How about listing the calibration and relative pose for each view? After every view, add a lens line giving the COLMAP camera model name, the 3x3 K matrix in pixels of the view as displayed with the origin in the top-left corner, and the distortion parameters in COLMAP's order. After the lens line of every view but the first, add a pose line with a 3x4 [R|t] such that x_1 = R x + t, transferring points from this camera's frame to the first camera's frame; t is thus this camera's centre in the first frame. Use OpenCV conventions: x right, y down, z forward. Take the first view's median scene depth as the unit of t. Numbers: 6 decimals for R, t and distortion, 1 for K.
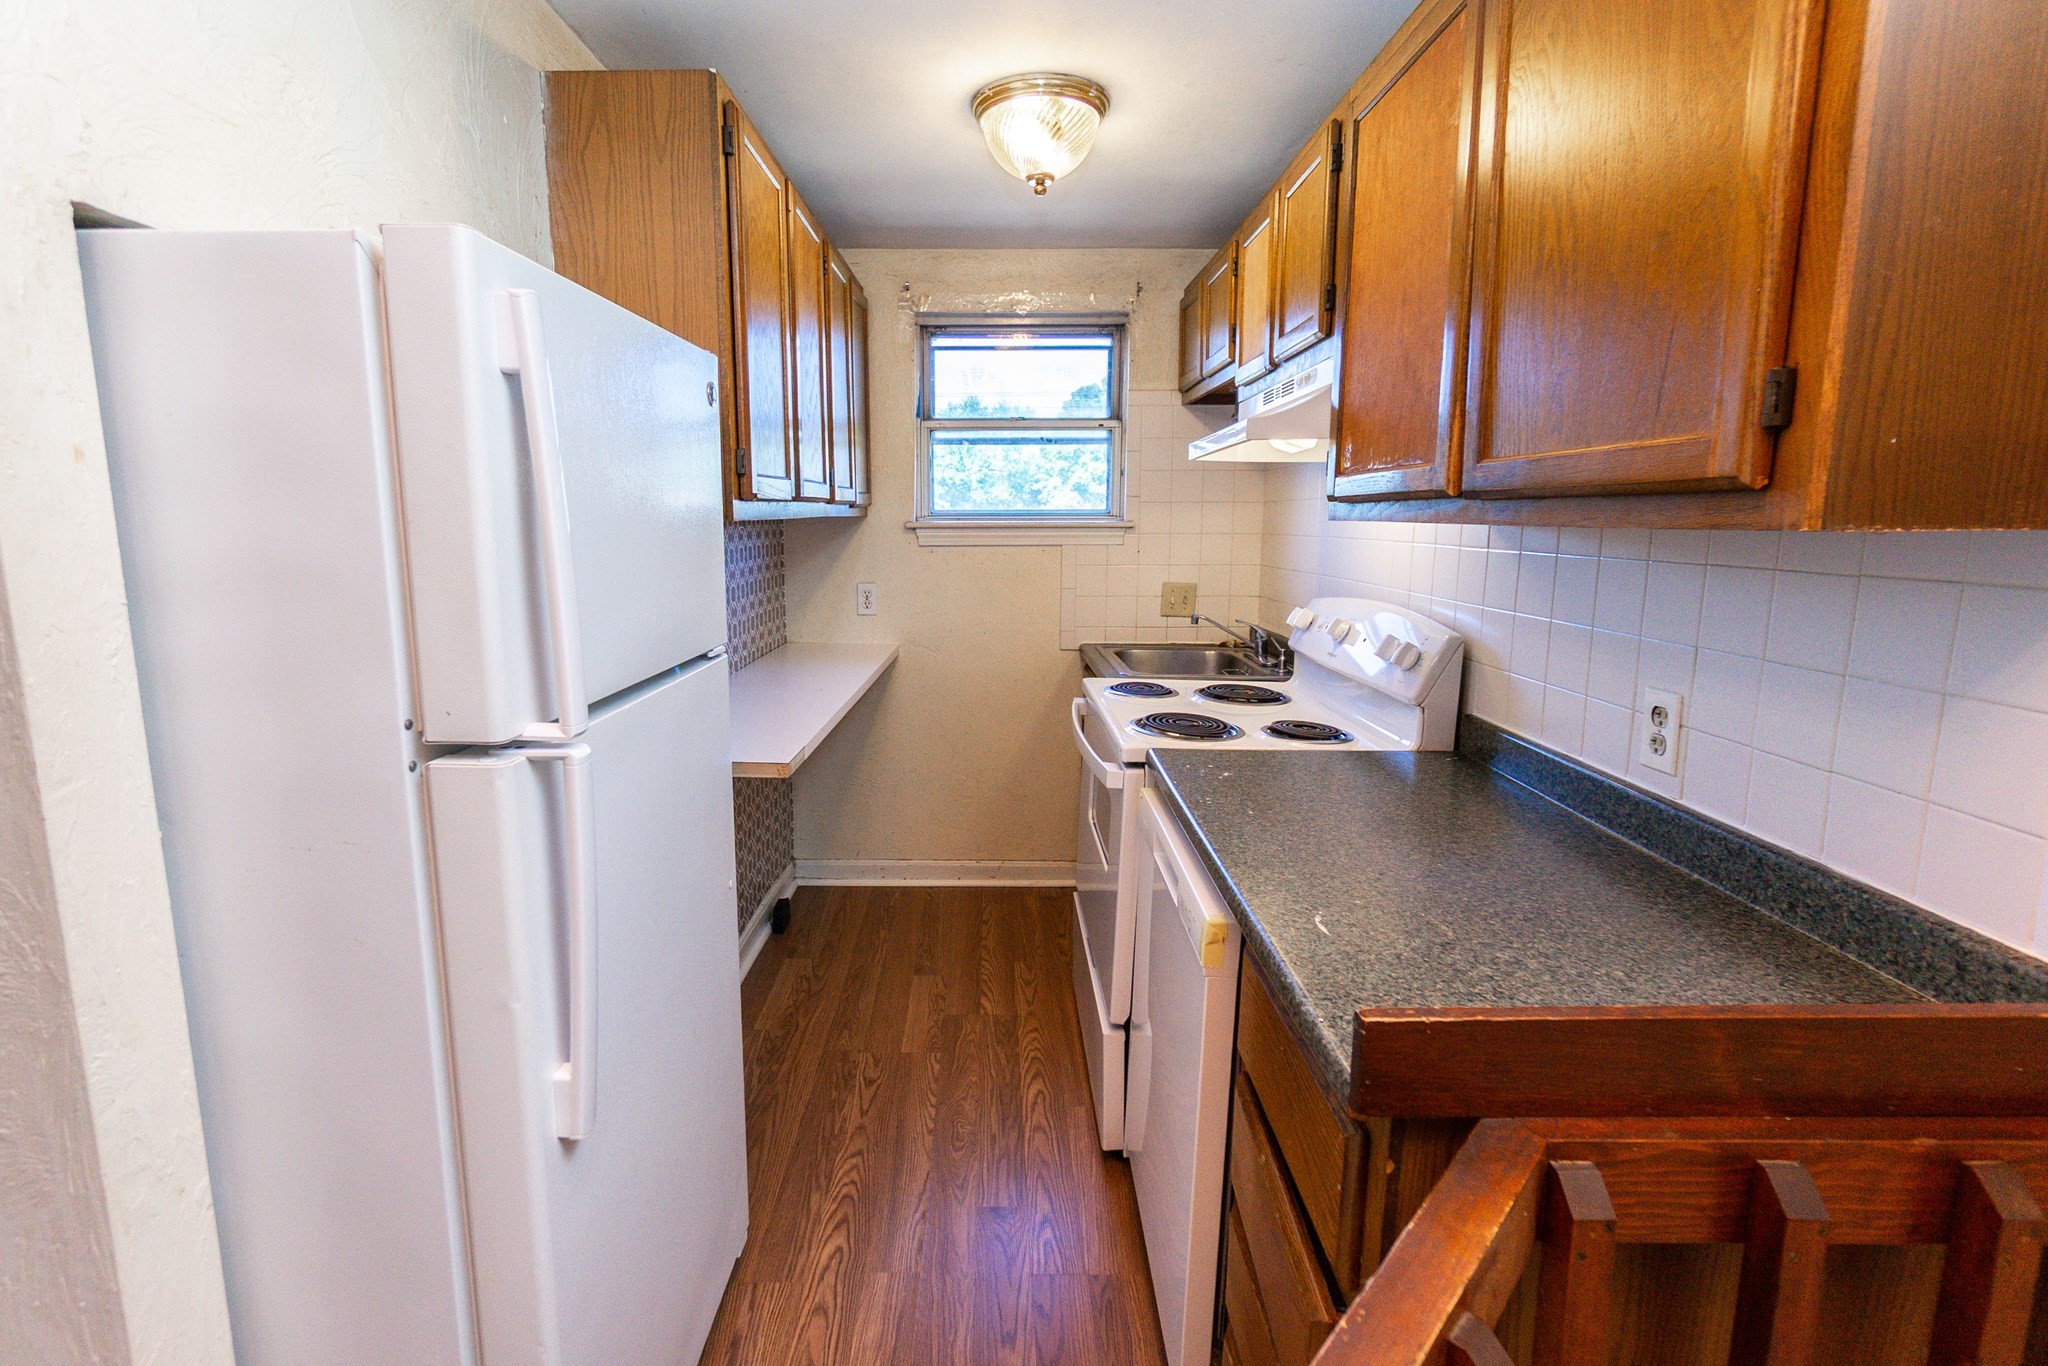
lens RADIAL K [[949.4, 0, 995.0], [0, 949.4, 663.4], [0, 0, 1]] dist [0.001042, 0.000061]
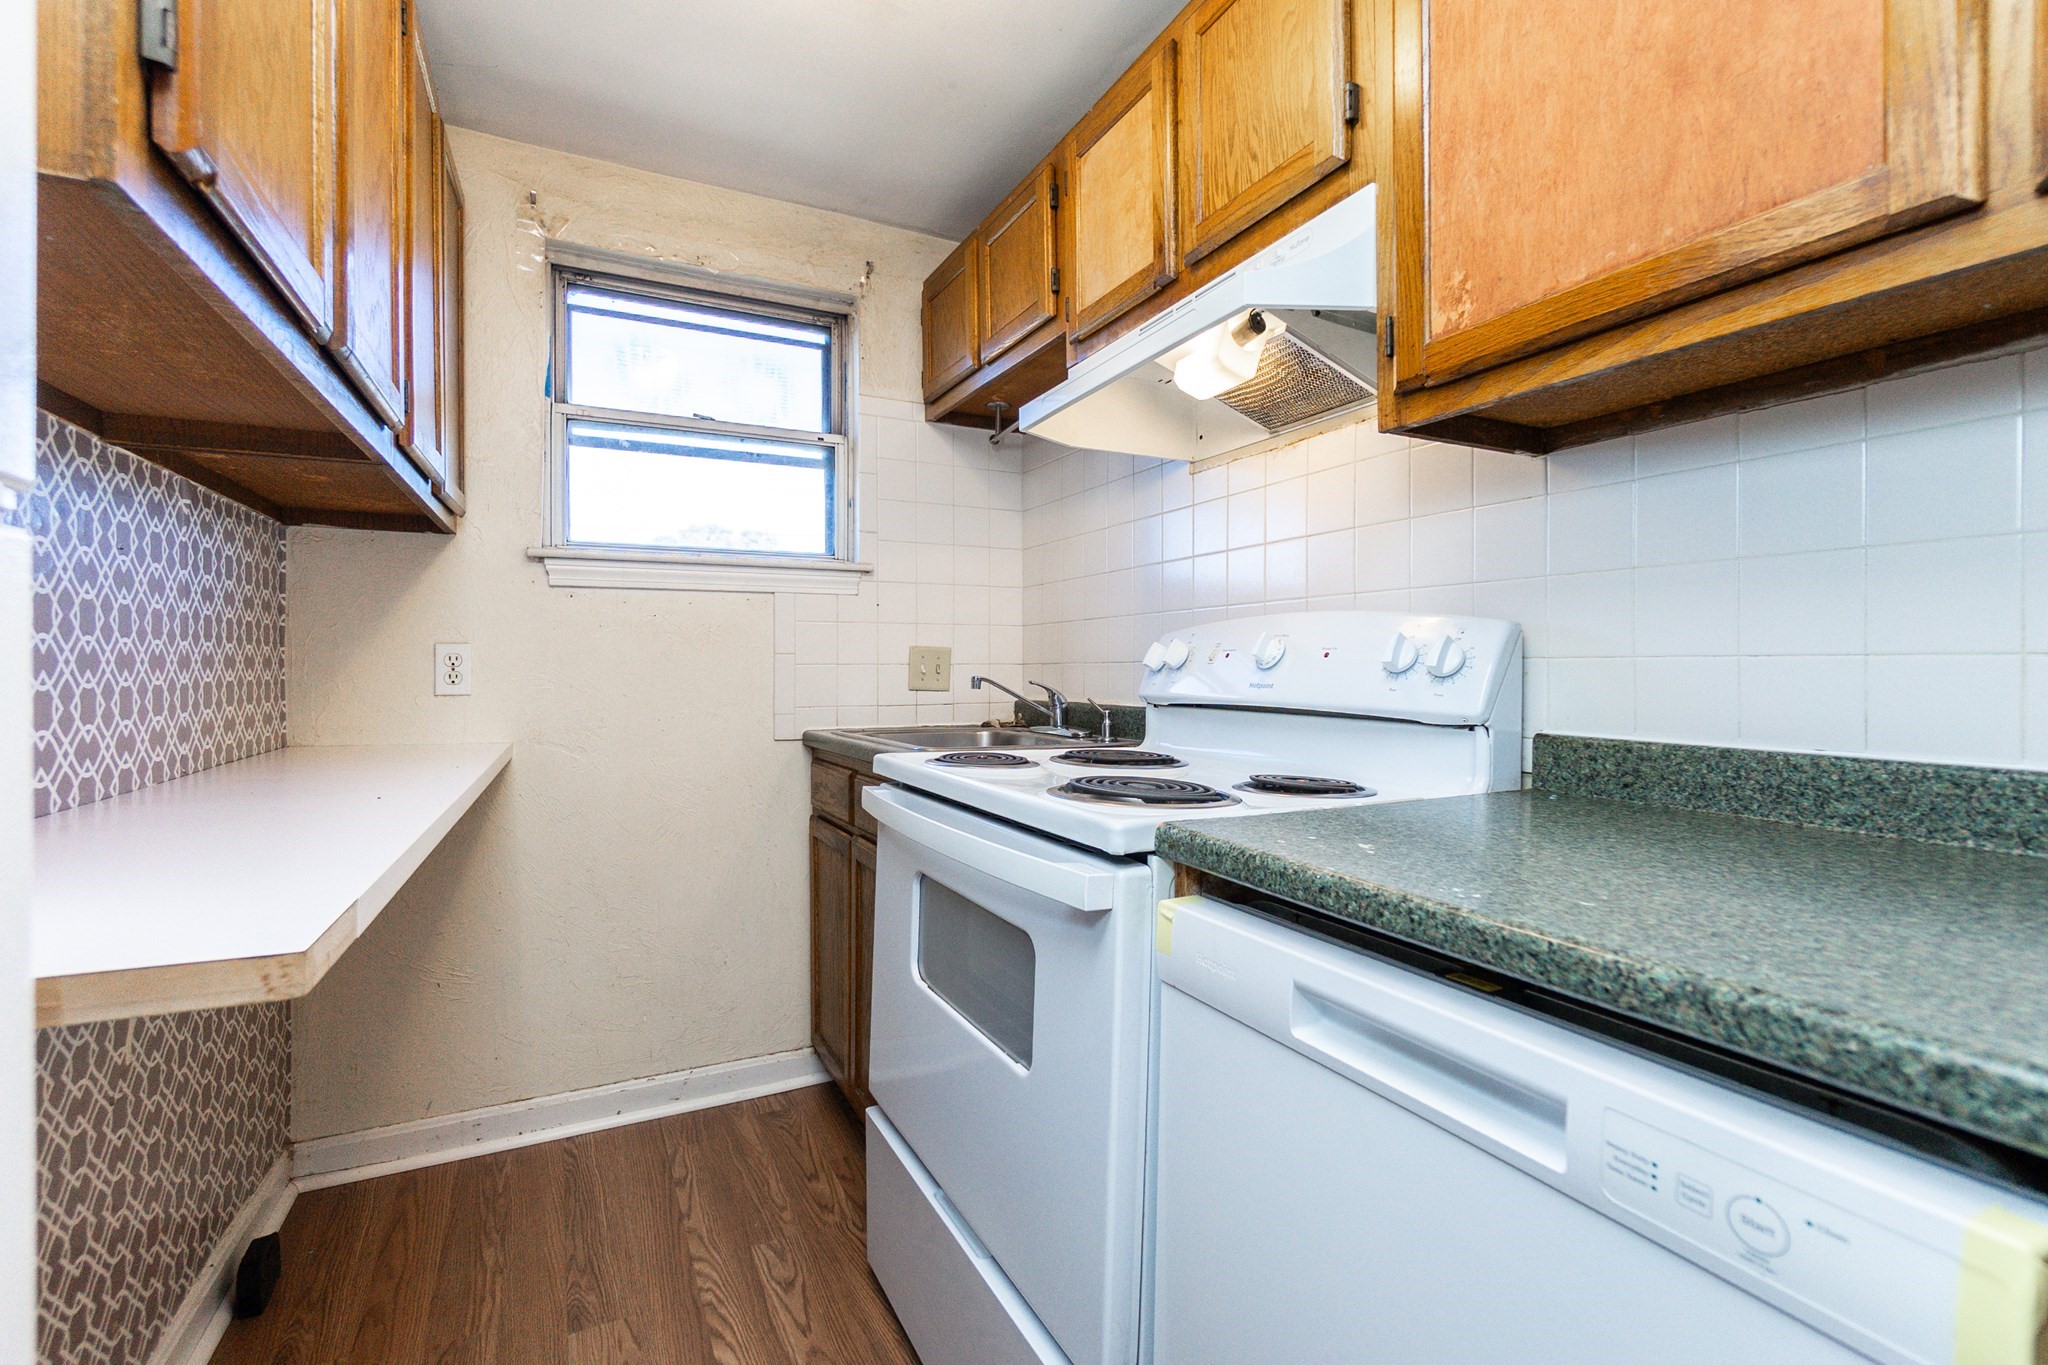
lens RADIAL K [[904.0, 0, 1017.2], [0, 904.0, 675.0], [0, 0, 1]] dist [0.000519, 0.000711]
pose [[0.891620, -0.008102, 0.452712, -0.076700], [0.074640, 0.988791, -0.129309, 0.039057], [-0.446590, 0.149085, 0.882231, 0.331568]]
